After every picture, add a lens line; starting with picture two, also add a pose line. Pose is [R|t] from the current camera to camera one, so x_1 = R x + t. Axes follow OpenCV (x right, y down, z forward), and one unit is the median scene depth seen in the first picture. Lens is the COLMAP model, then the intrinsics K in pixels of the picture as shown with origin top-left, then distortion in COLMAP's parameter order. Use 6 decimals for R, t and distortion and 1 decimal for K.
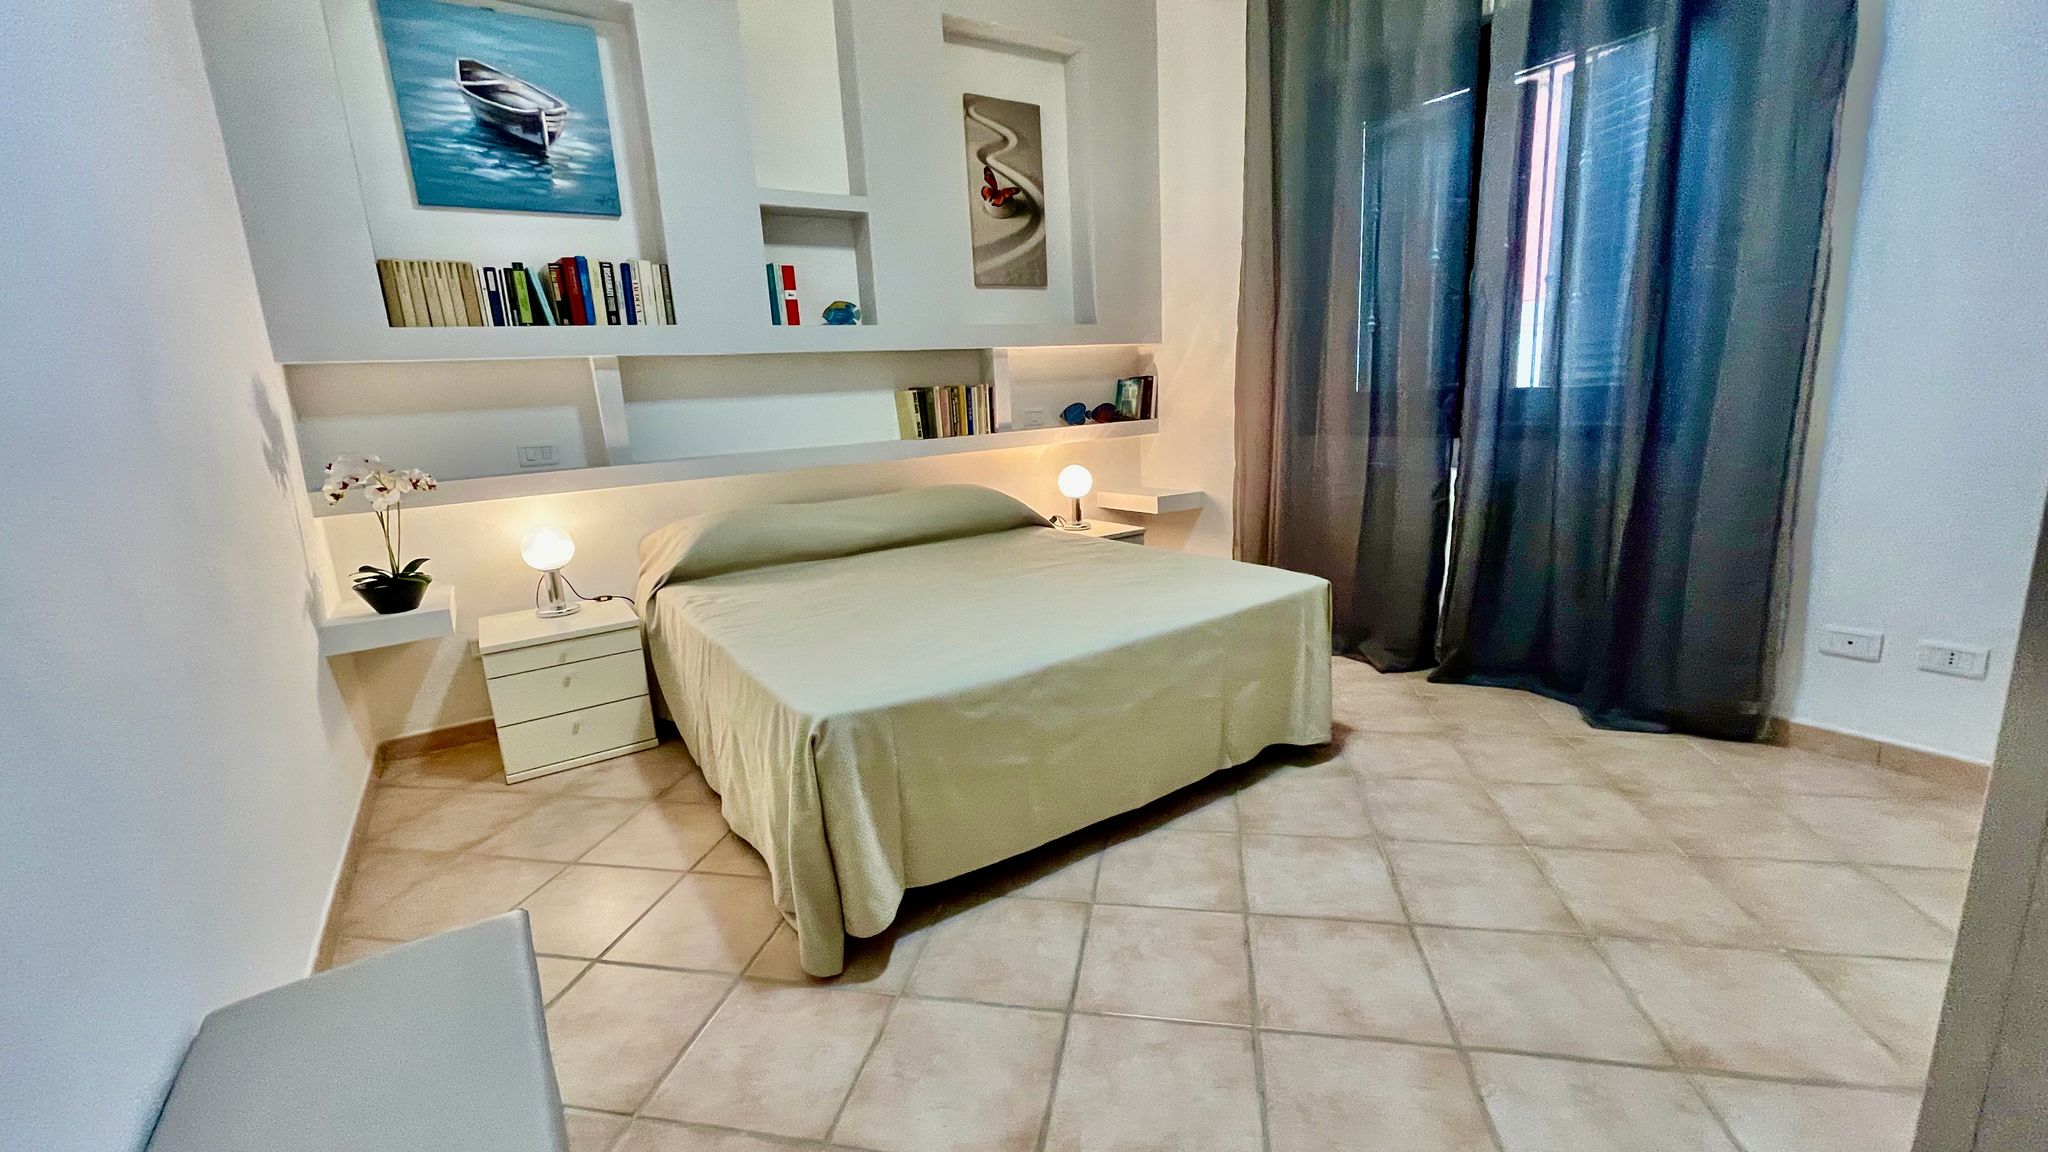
lens RADIAL K [[826.7, 0, 1029.2], [0, 826.7, 570.6], [0, 0, 1]] dist [-0.002546, 0.001644]
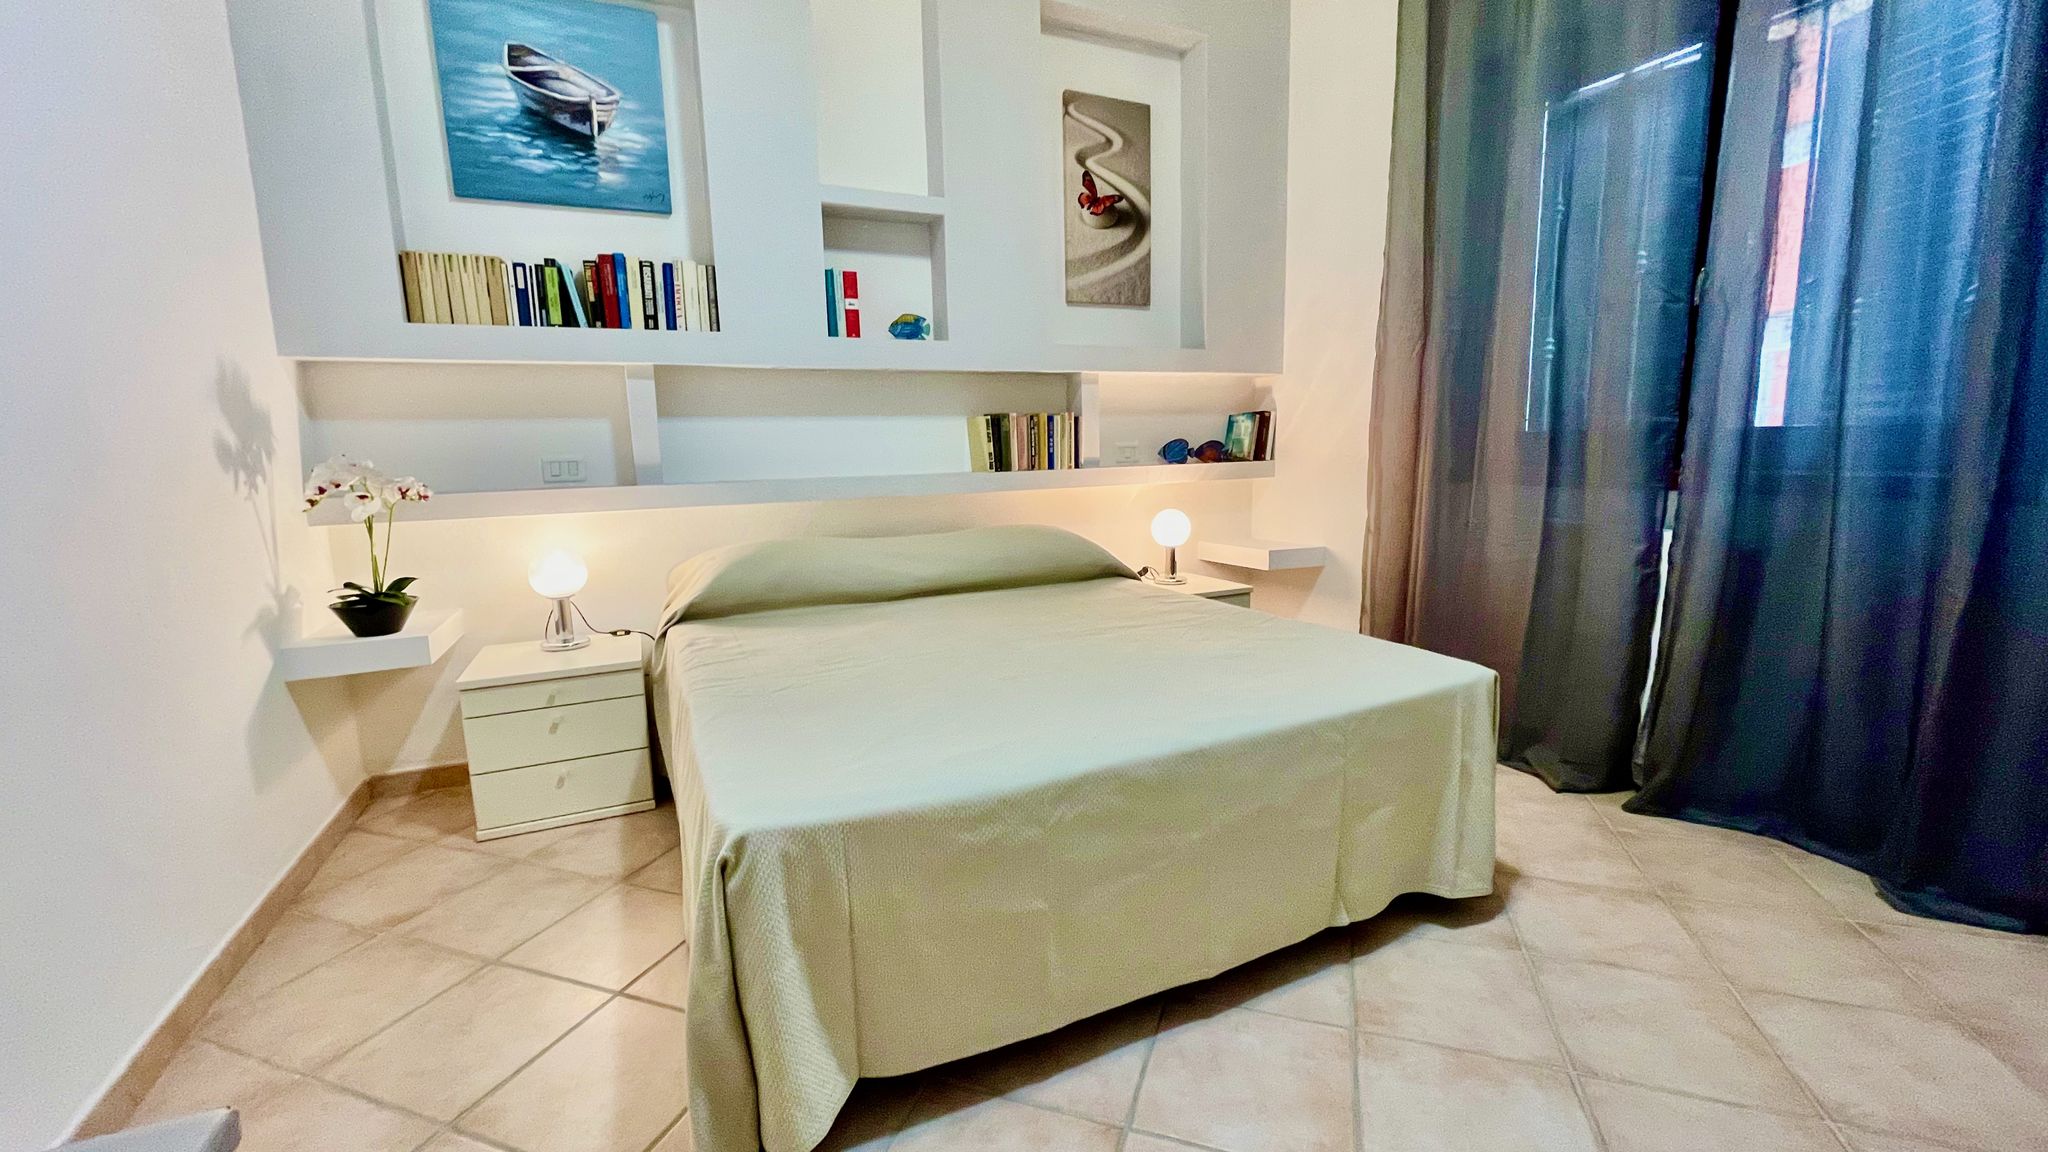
lens RADIAL K [[826.7, 0, 1024.7], [0, 826.7, 570.1], [0, 0, 1]] dist [-0.002546, 0.001644]
pose [[0.988306, 0.051258, -0.143612, 0.043973], [-0.059677, 0.996705, -0.054941, -0.011288], [0.140323, 0.062868, 0.988108, 0.186498]]
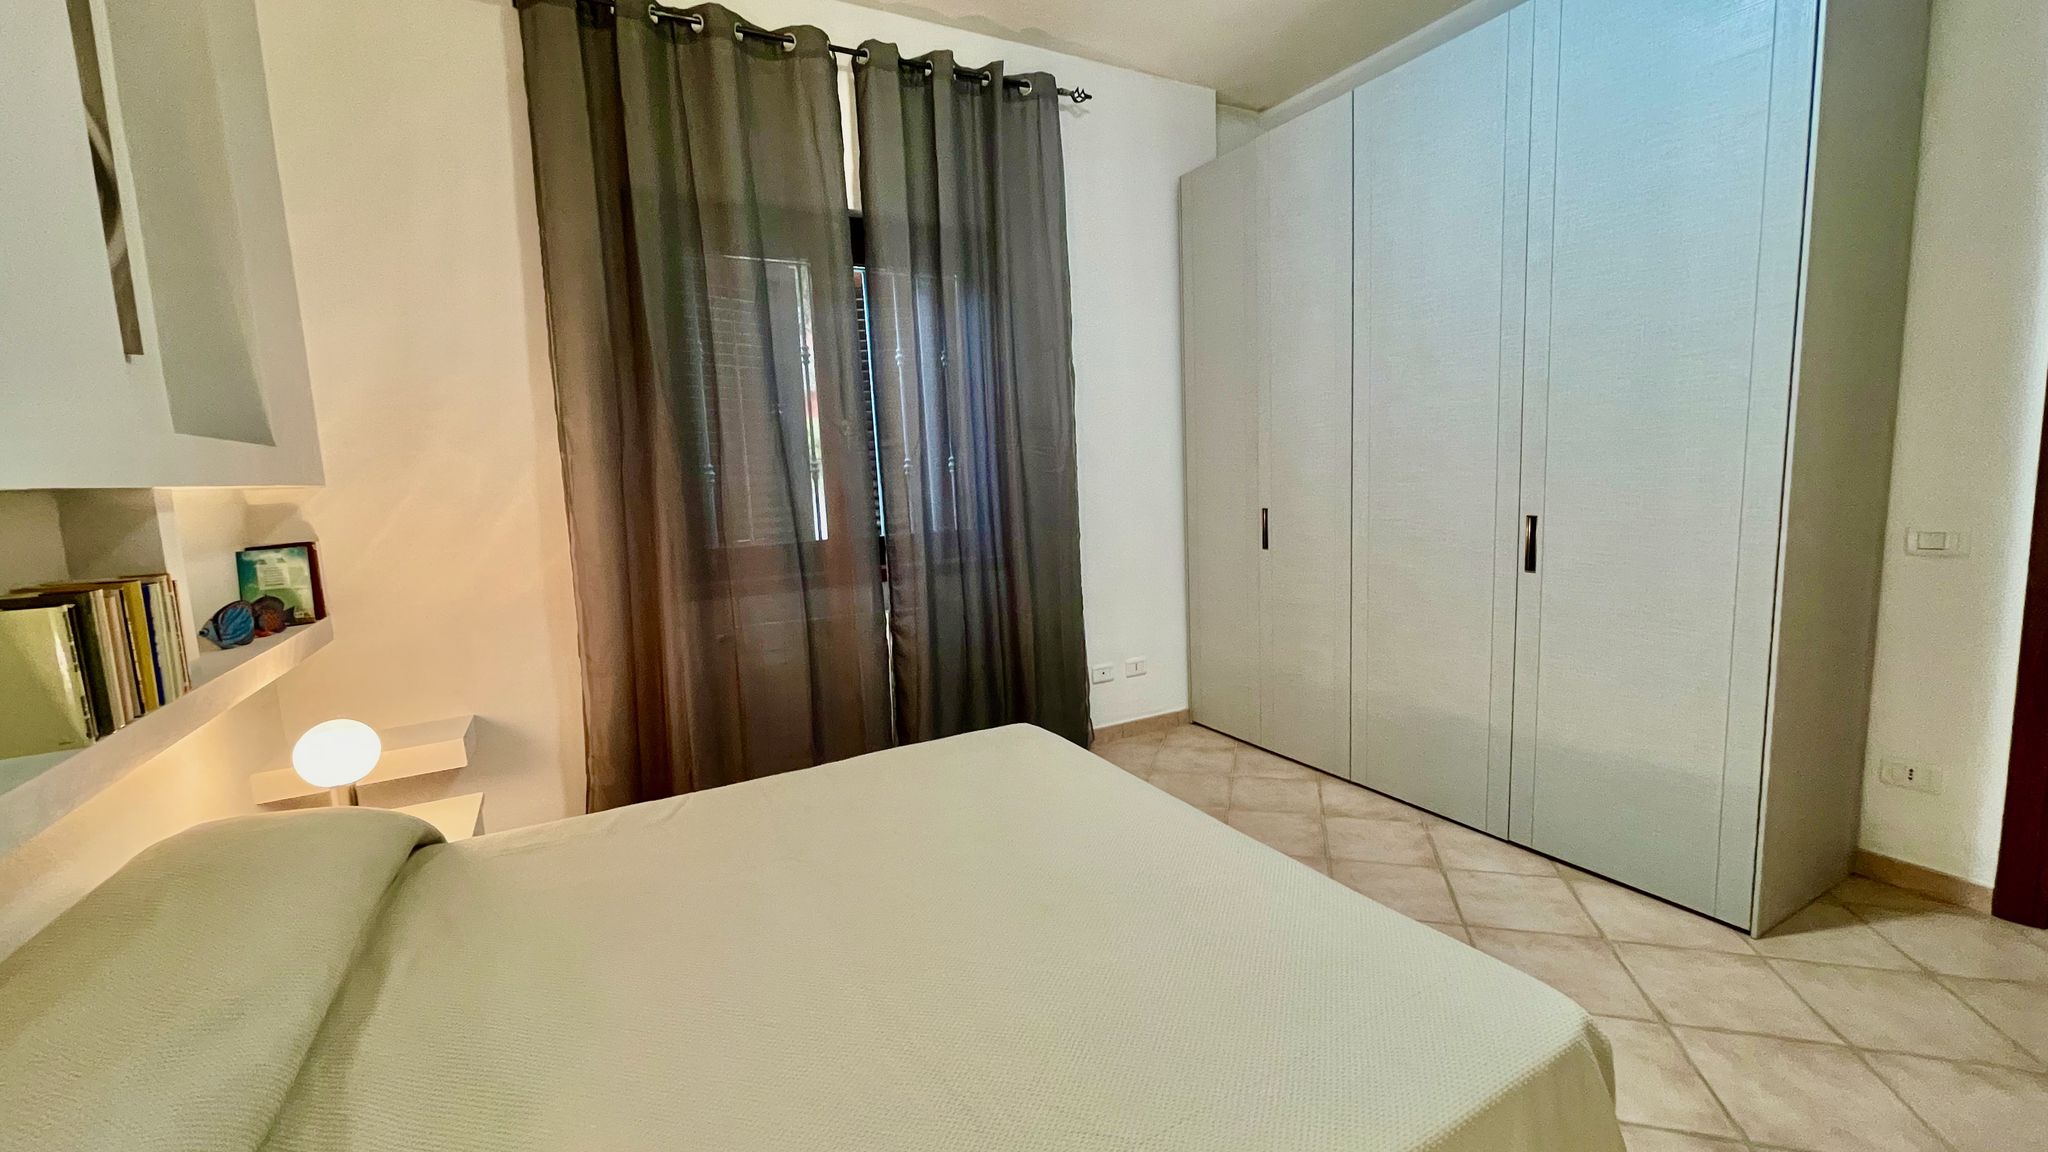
lens RADIAL K [[826.7, 0, 1032.5], [0, 826.7, 568.4], [0, 0, 1]] dist [-0.002546, 0.001644]
pose [[0.092979, -0.072642, 0.993015, -0.550800], [0.247437, 0.967733, 0.047624, -0.190884], [-0.964432, 0.241280, 0.107953, 0.732294]]
